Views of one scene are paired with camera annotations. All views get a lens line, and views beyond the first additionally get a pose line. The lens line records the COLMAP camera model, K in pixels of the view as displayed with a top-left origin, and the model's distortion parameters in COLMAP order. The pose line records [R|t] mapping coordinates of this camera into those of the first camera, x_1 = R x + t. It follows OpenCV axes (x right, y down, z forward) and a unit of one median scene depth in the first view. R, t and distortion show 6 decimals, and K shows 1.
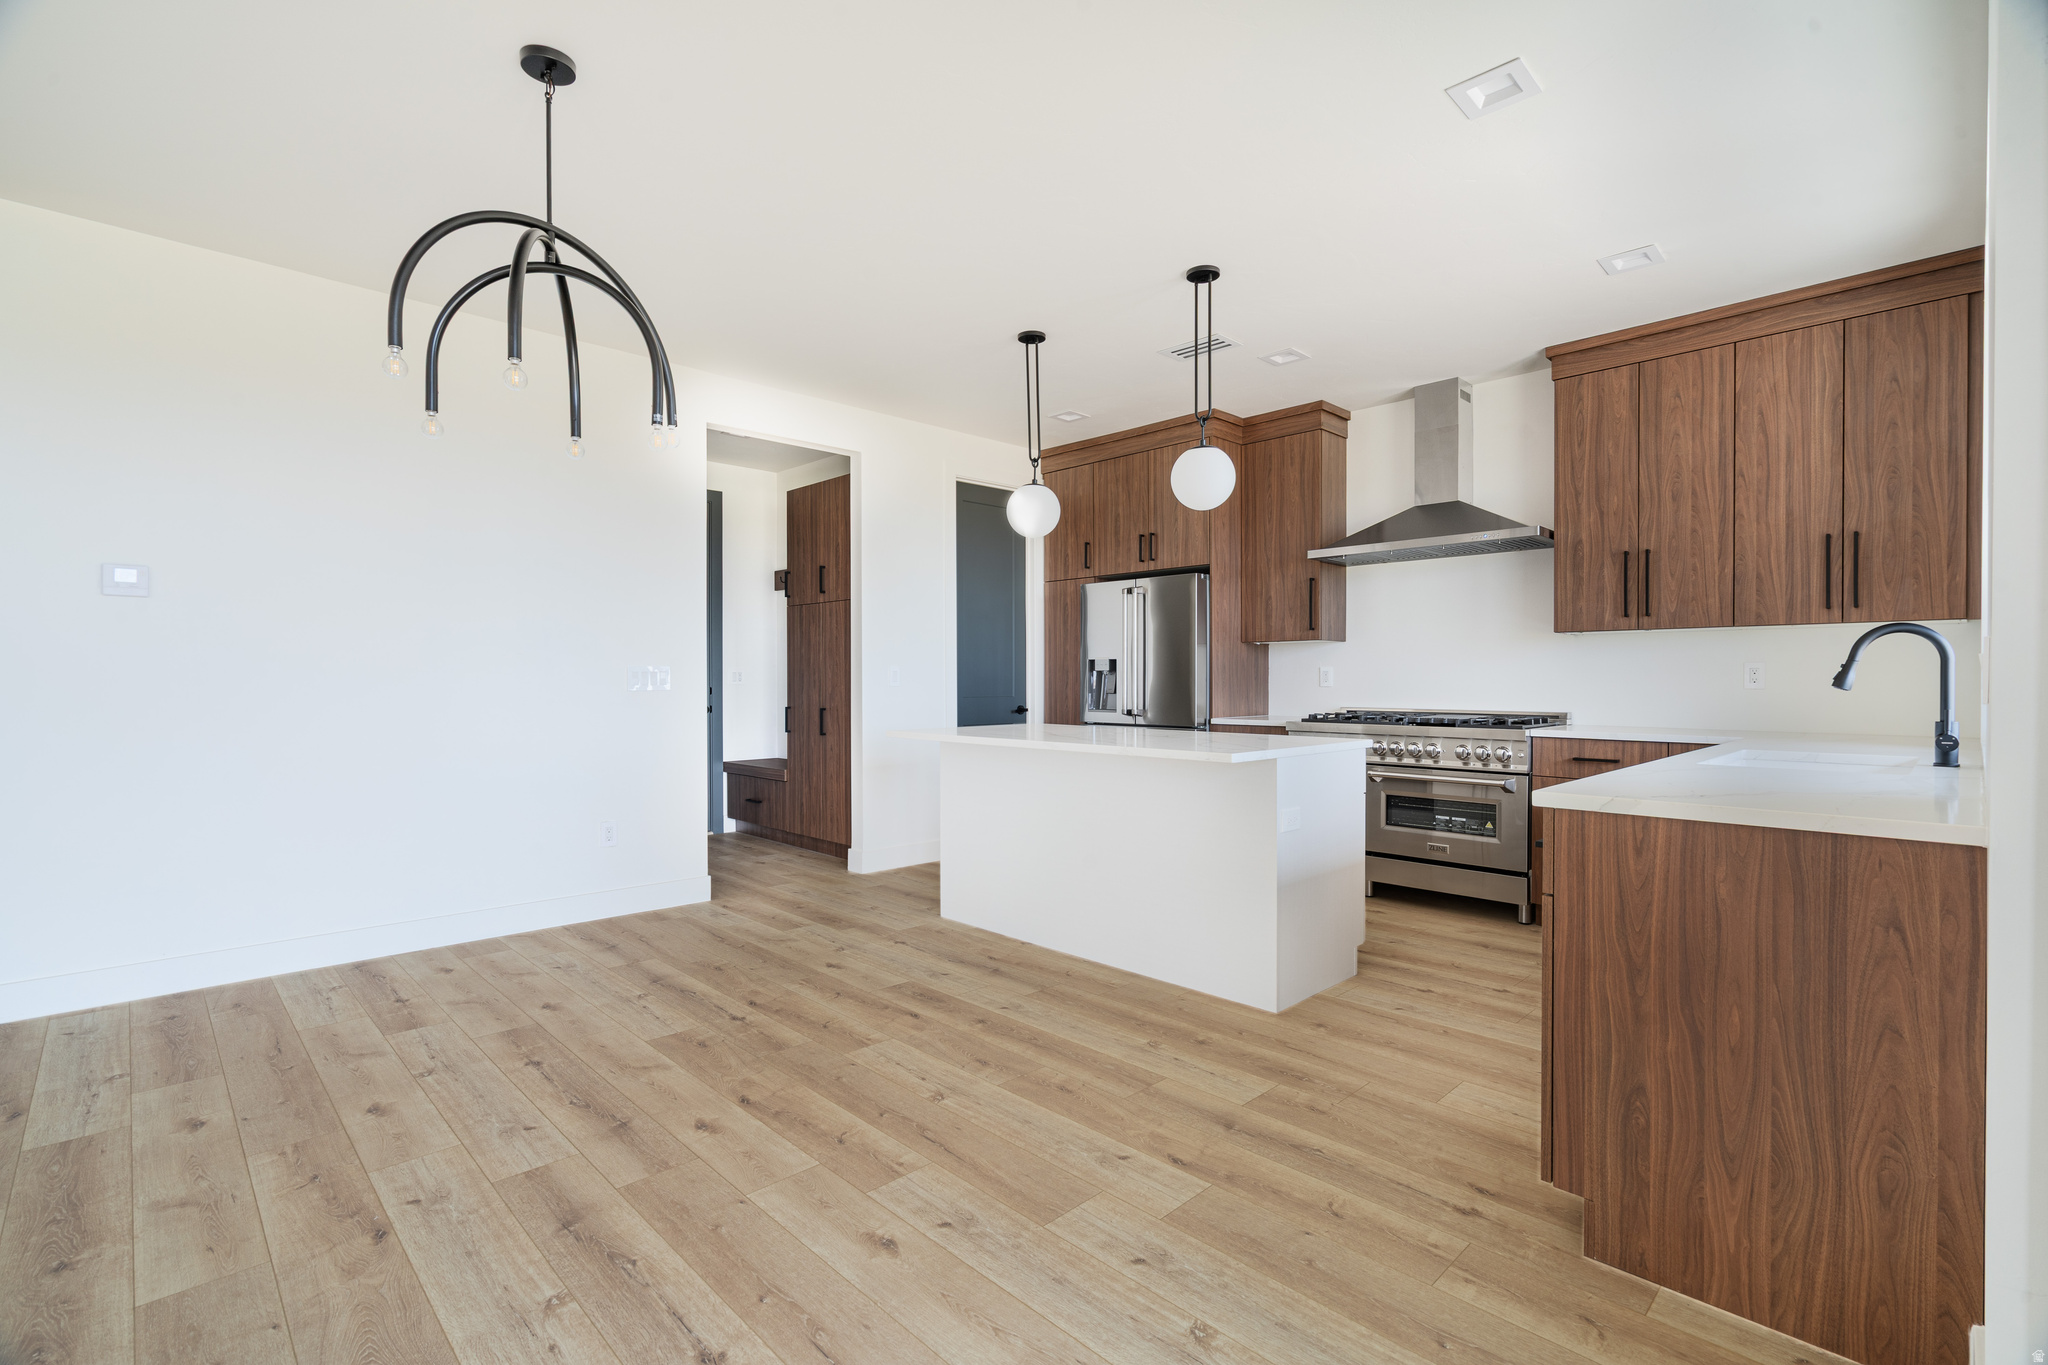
lens RADIAL K [[929.5, 0, 1030.3], [0, 929.5, 682.9], [0, 0, 1]] dist [-0.001625, 0.001548]
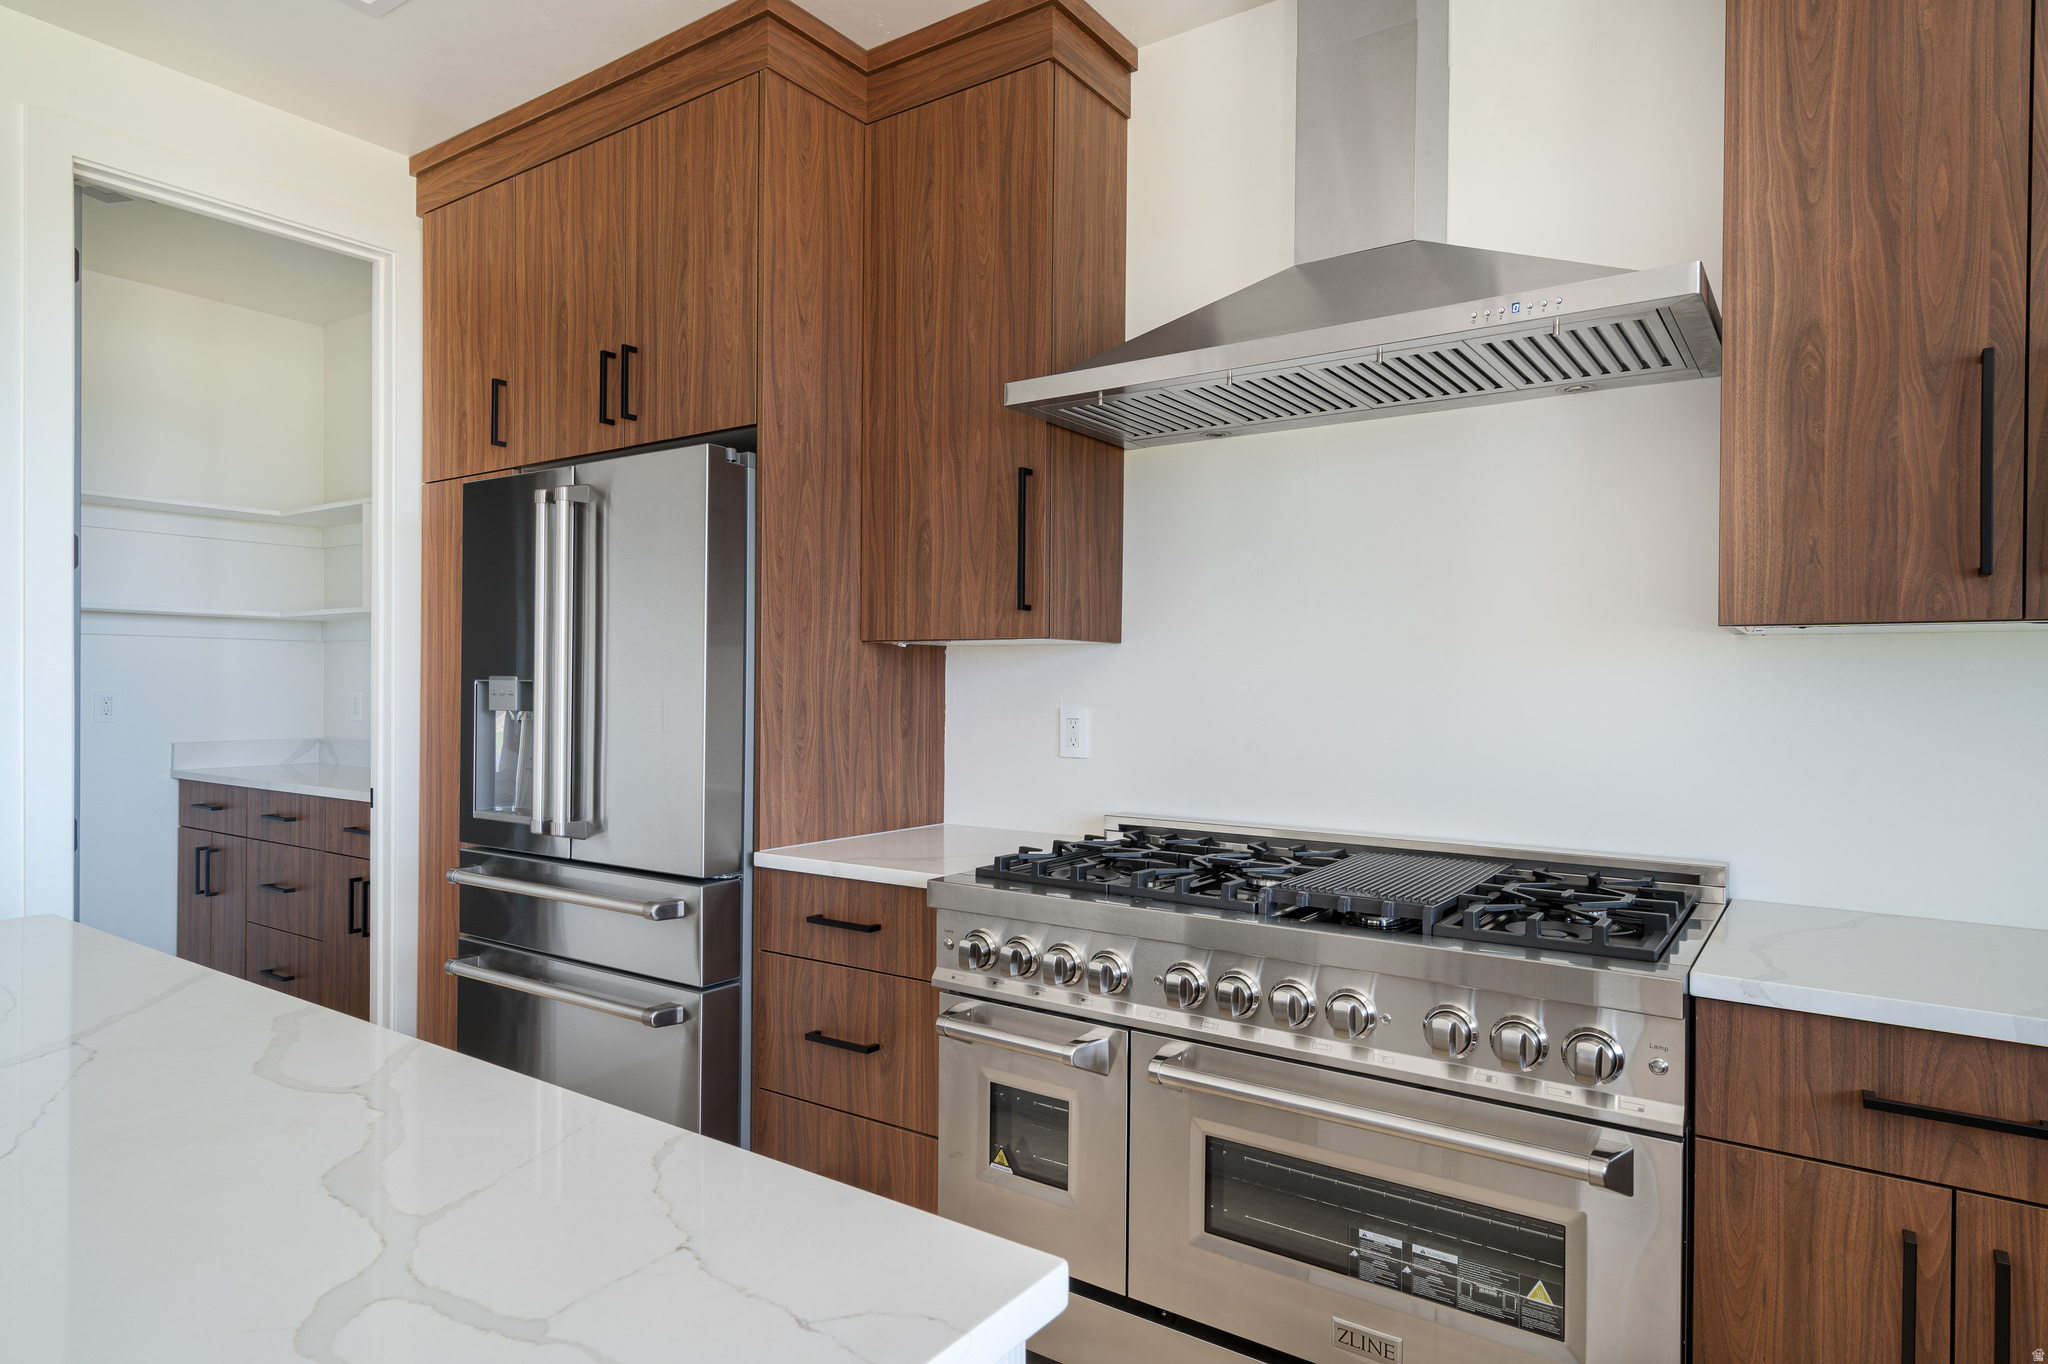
lens RADIAL K [[1186.2, 0, 1021.5], [0, 1186.2, 682.3], [0, 0, 1]] dist [-0.002573, -0.001900]
pose [[0.984602, 0.007867, 0.174637, 0.275827], [-0.007146, 0.999963, -0.004760, -0.033155], [-0.174668, 0.003438, 0.984621, 0.678173]]
